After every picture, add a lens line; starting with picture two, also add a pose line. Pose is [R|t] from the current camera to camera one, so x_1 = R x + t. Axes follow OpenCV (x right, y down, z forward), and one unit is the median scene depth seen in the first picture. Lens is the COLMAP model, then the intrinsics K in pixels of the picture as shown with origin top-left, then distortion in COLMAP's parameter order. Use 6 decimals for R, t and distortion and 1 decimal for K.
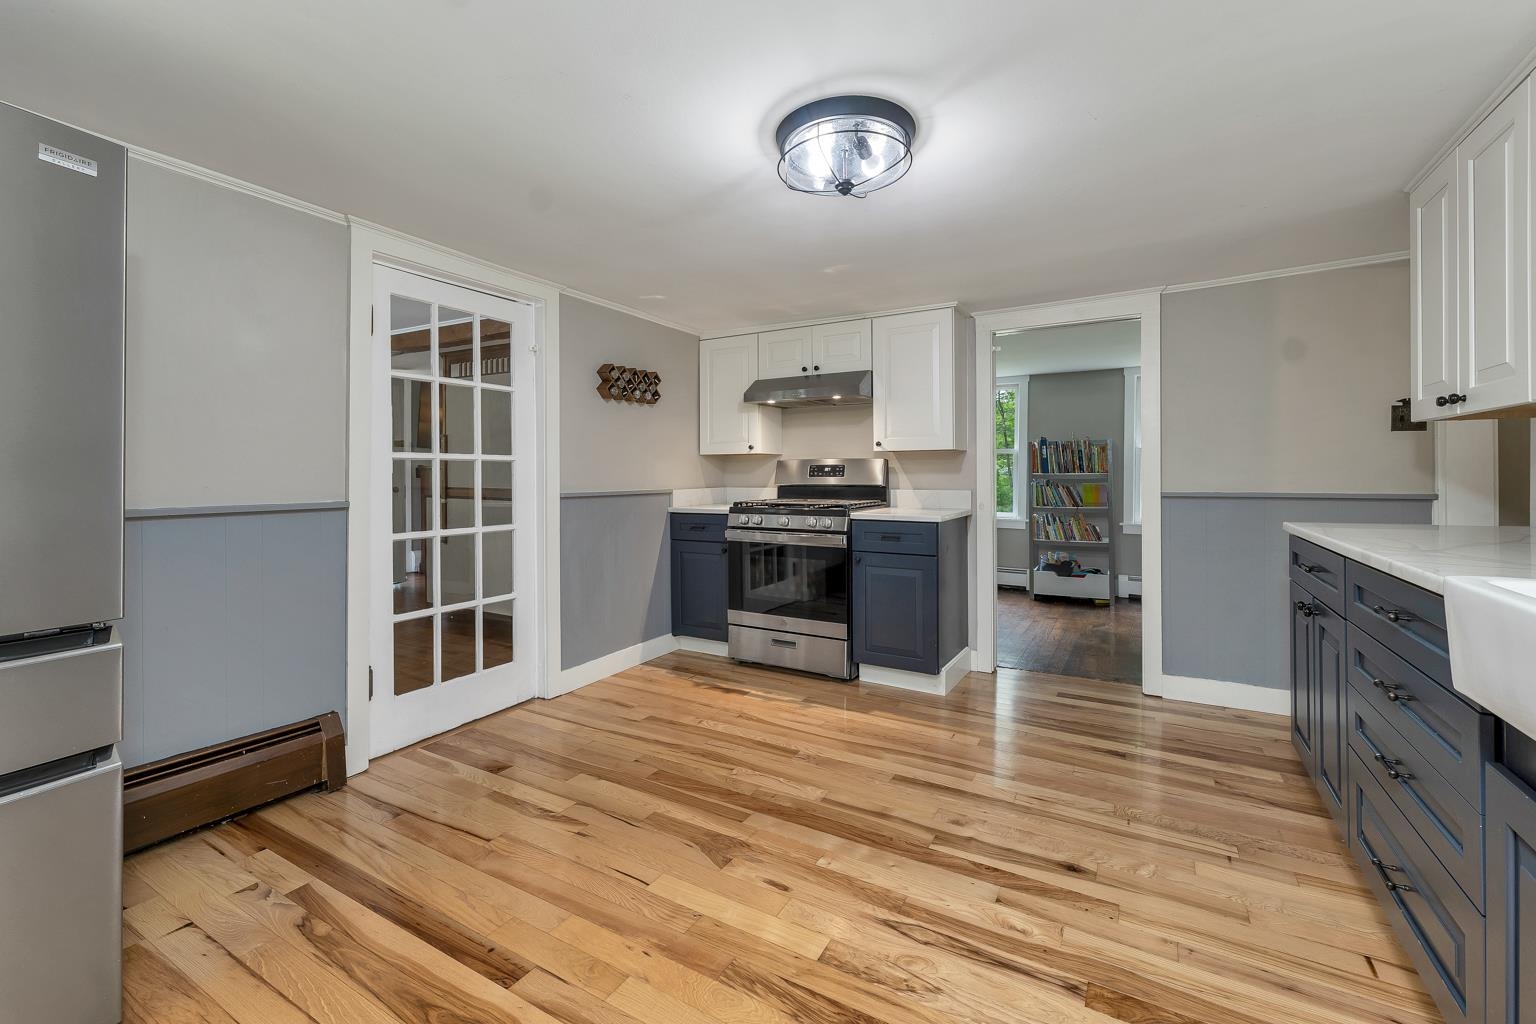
lens RADIAL K [[647.8, 0, 768.1], [0, 647.8, 473.8], [0, 0, 1]] dist [0.000448, -0.000024]
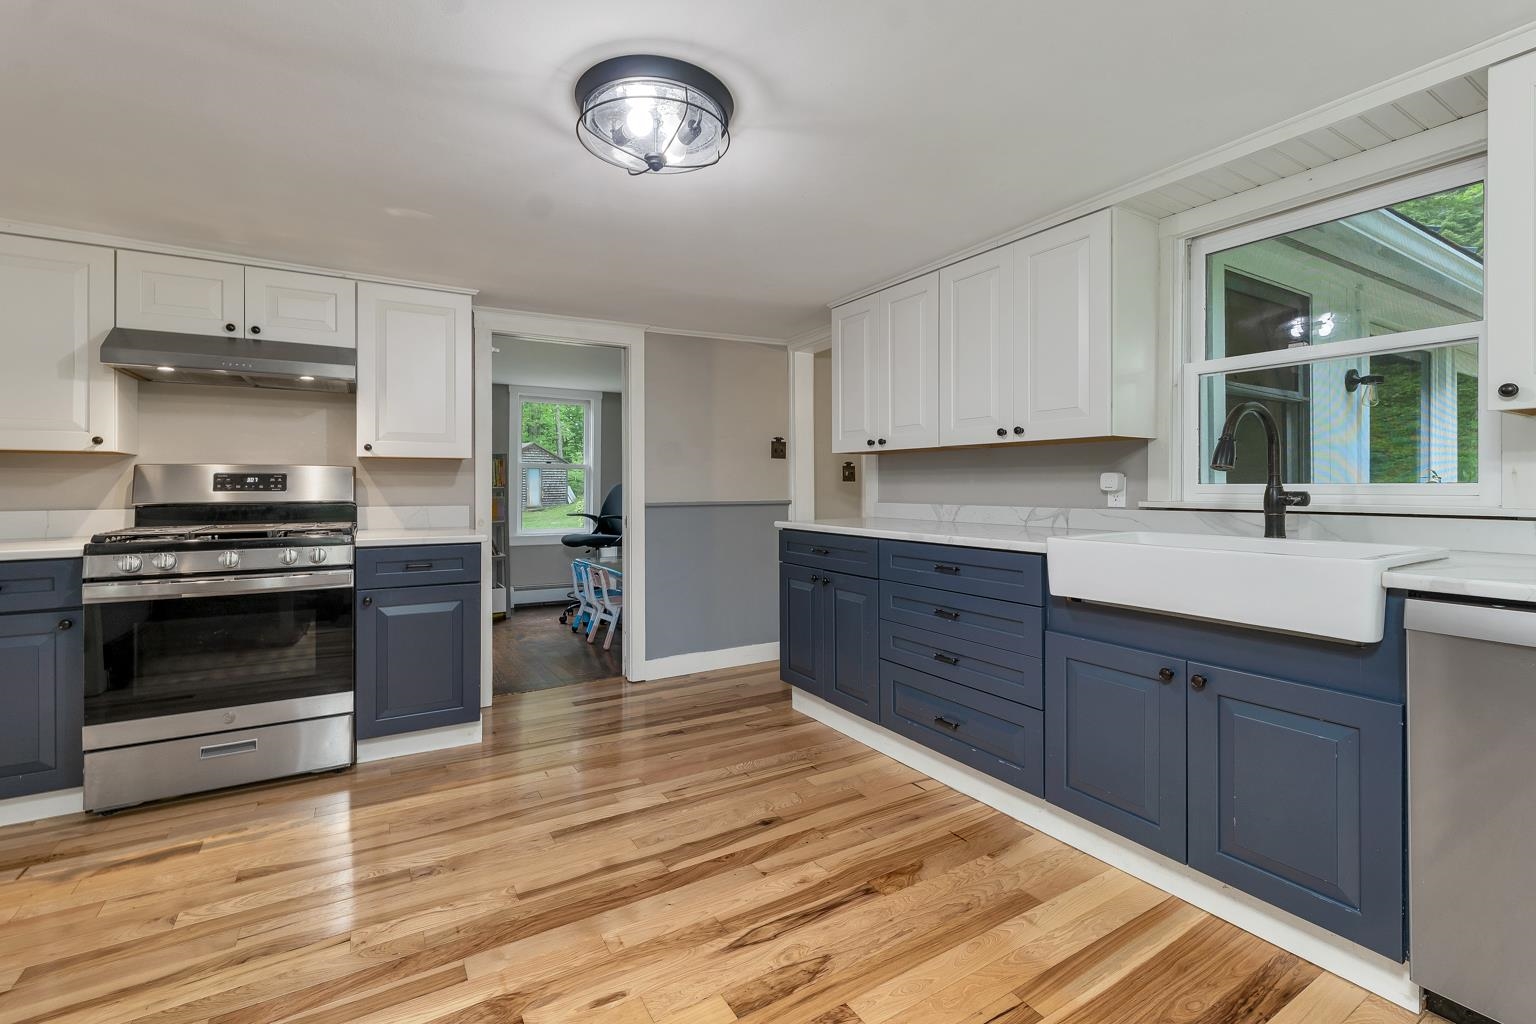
lens RADIAL K [[671.4, 0, 768.2], [0, 671.4, 485.6], [0, 0, 1]] dist [0.001710, -0.000006]
pose [[0.482762, 0.004499, 0.875740, -0.328300], [0.000272, 0.999986, -0.005287, 0.003701], [-0.875752, 0.002791, 0.482754, 0.226401]]
